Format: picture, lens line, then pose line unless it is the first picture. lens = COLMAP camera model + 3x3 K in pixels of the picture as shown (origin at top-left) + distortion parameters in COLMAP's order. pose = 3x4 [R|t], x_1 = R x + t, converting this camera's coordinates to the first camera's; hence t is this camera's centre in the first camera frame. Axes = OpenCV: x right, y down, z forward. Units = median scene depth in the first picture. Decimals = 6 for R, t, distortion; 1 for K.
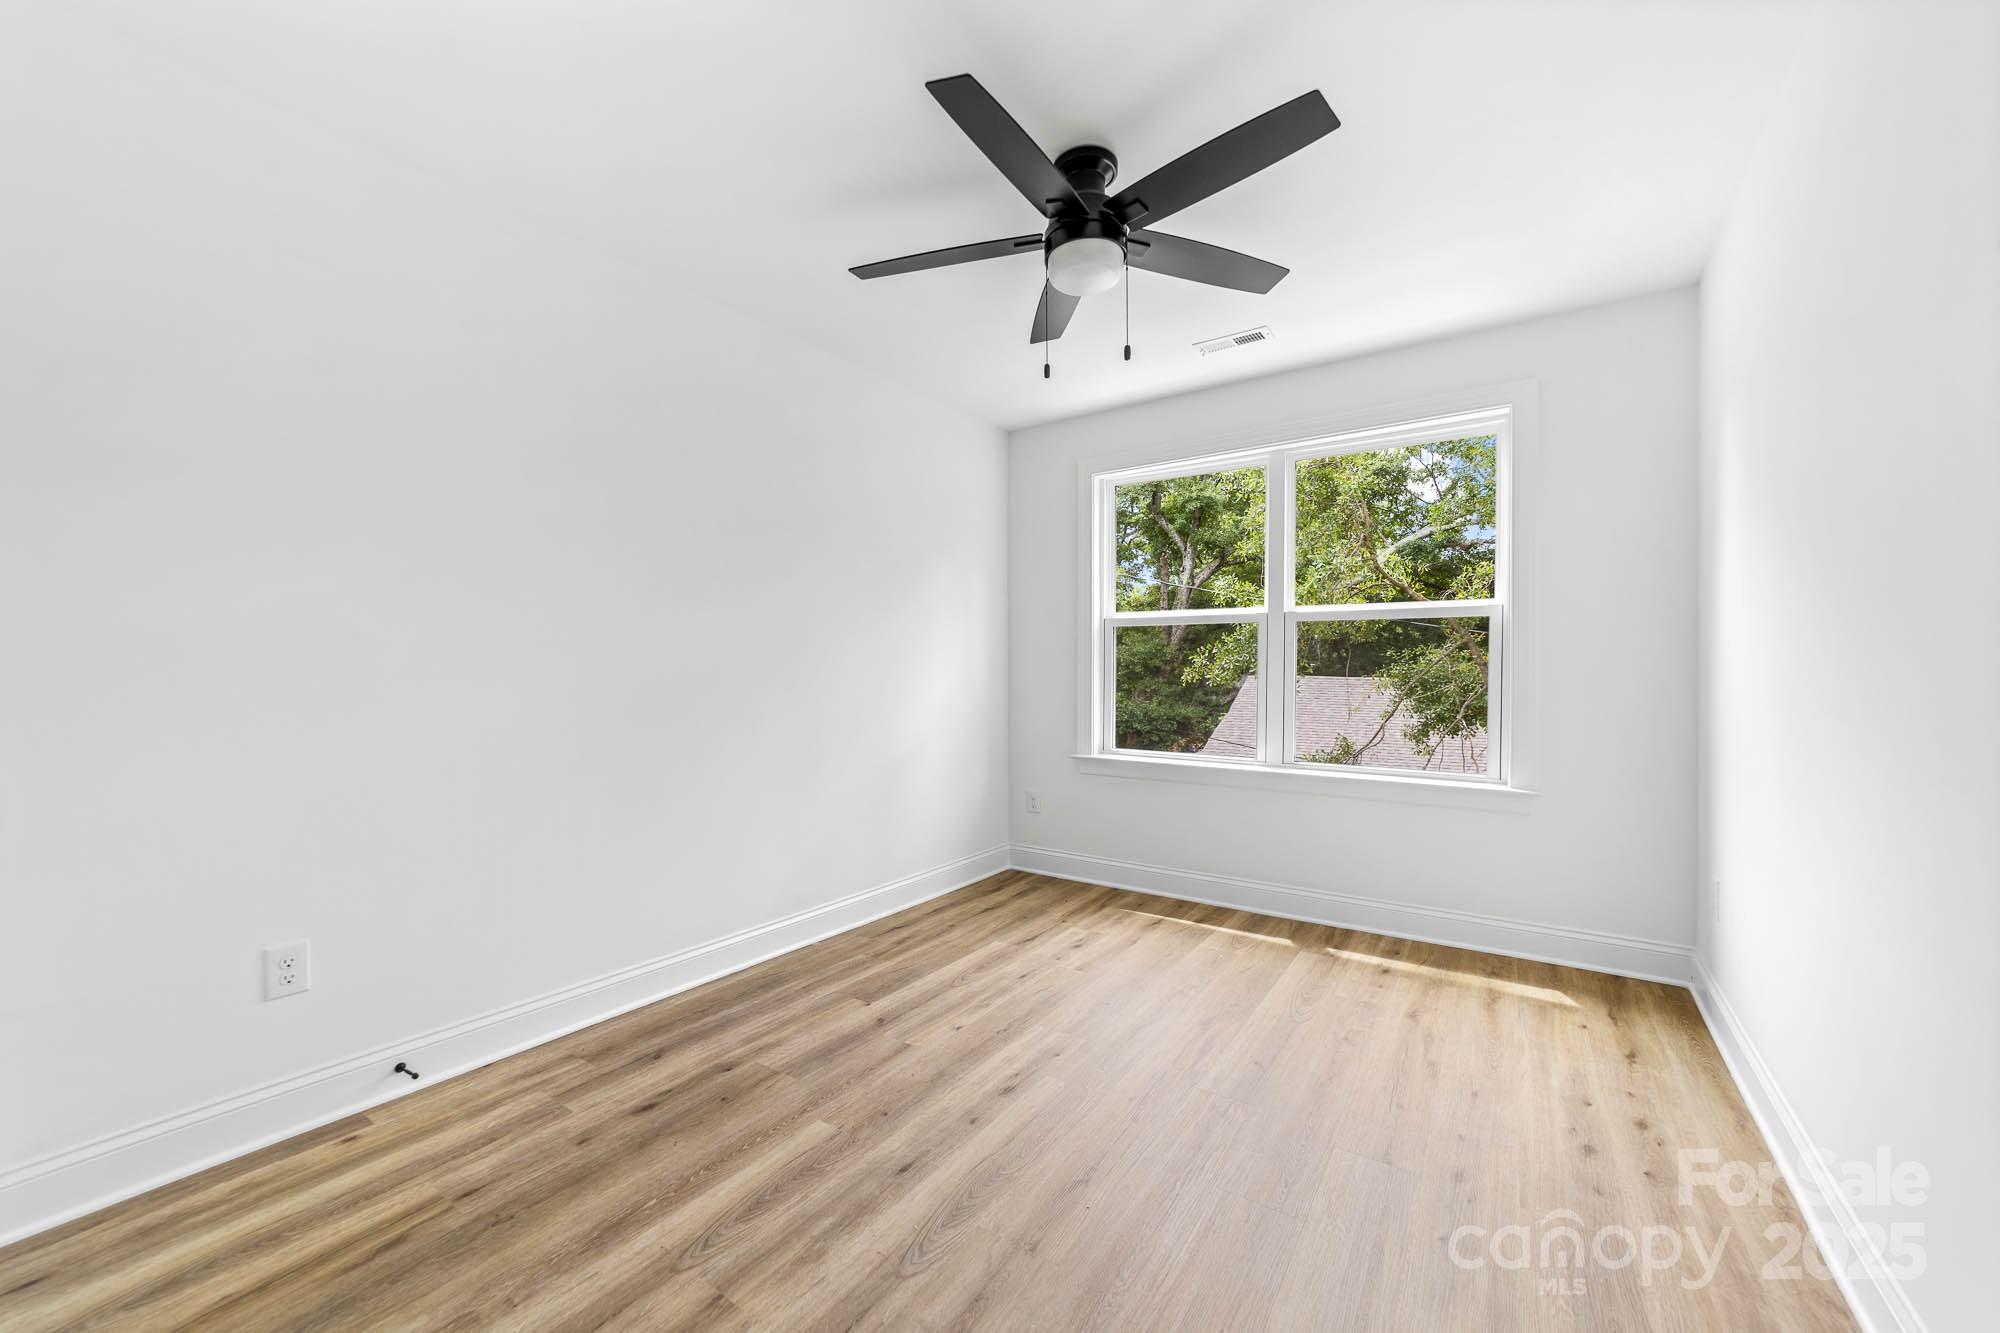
lens RADIAL K [[780.2, 0, 978.2], [0, 780.2, 671.1], [0, 0, 1]] dist [0.000763, 0.001034]
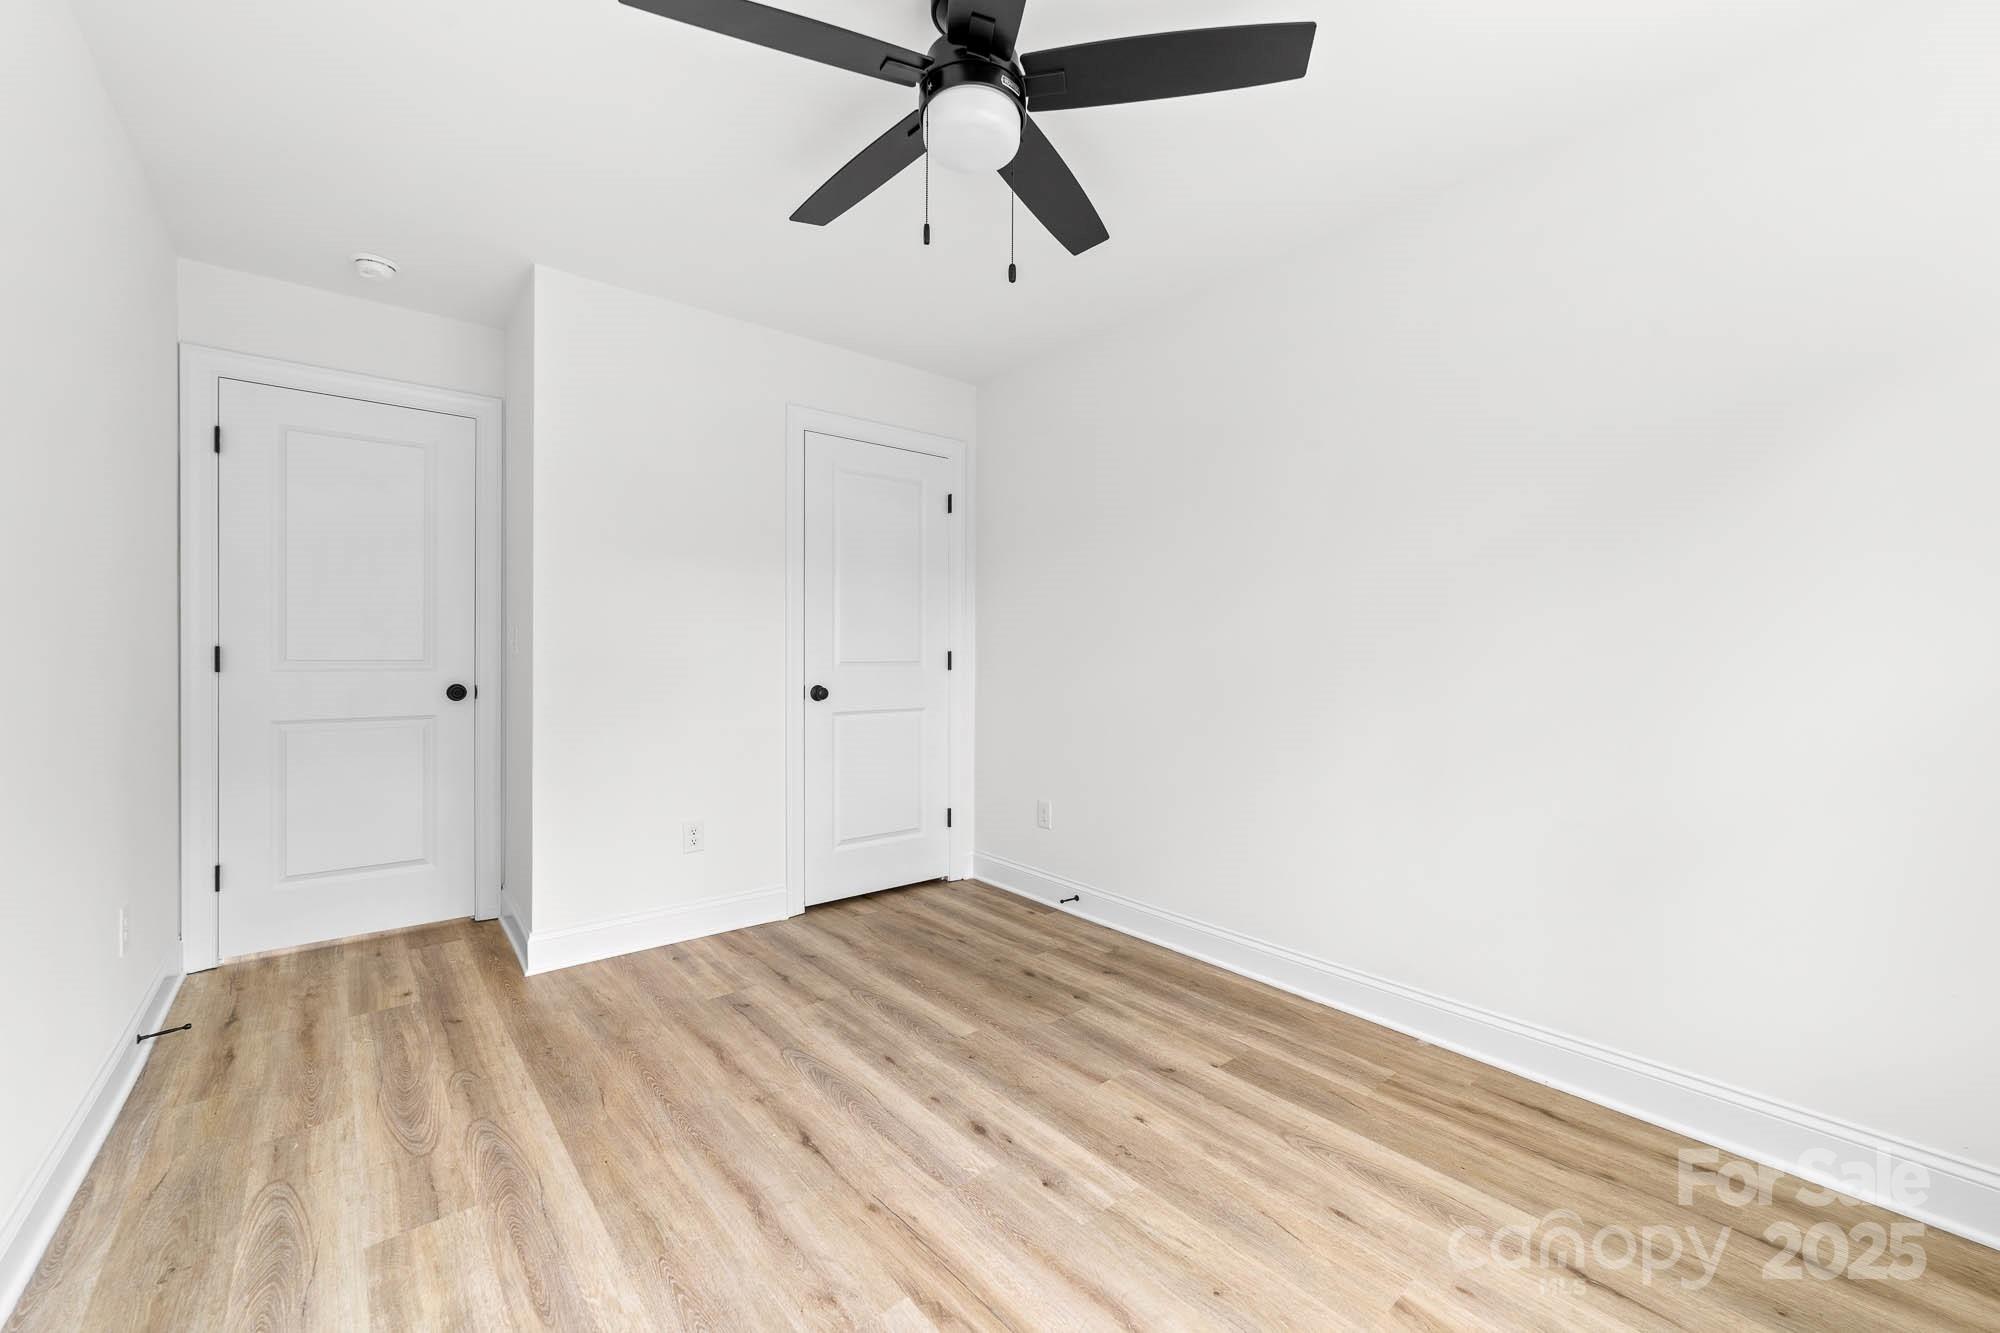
lens RADIAL K [[780.2, 0, 978.4], [0, 780.2, 667.3], [0, 0, 1]] dist [0.000763, 0.001034]
pose [[-0.261291, 0.013441, -0.965166, 0.786144], [-0.001698, 0.999895, 0.014385, 0.001895], [0.965259, 0.005398, -0.261241, 1.090856]]
